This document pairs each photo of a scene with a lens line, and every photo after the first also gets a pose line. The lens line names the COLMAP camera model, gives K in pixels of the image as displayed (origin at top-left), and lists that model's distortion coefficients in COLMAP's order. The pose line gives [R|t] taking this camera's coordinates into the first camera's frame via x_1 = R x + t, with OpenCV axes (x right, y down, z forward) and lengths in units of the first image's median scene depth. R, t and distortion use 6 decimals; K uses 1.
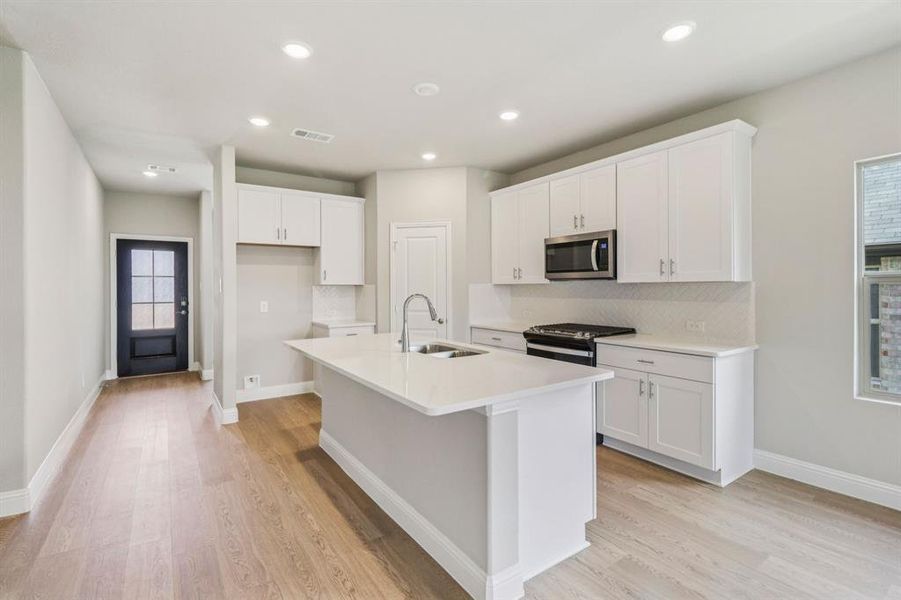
lens RADIAL K [[422.5, 0, 453.3], [0, 422.5, 294.4], [0, 0, 1]] dist [0.001934, -0.009187]
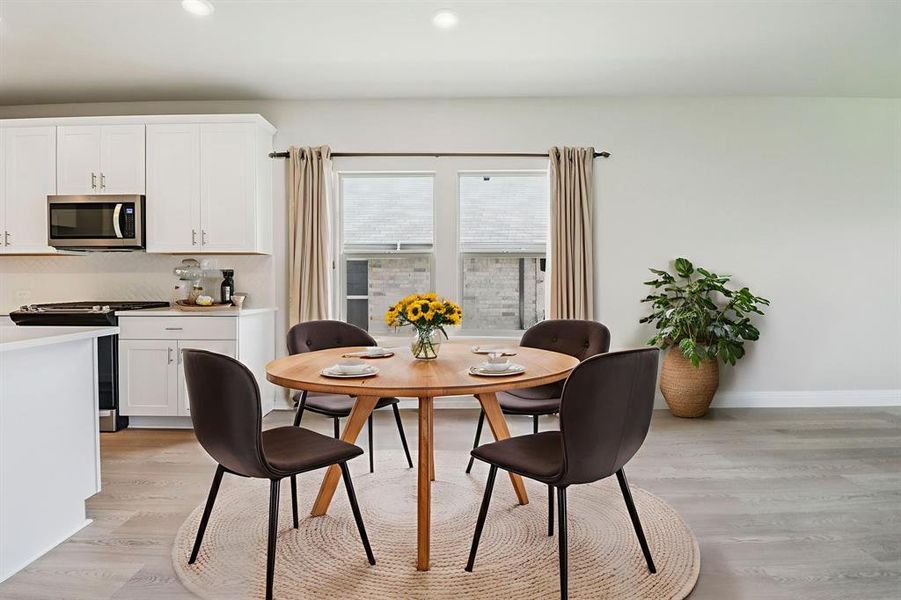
lens RADIAL K [[422.5, 0, 455.3], [0, 422.5, 295.0], [0, 0, 1]] dist [0.001934, -0.009187]
pose [[0.591147, -0.002477, 0.806560, 0.038089], [0.002428, 0.999996, 0.001291, 0.067877], [-0.806560, 0.001195, 0.591151, -0.105532]]
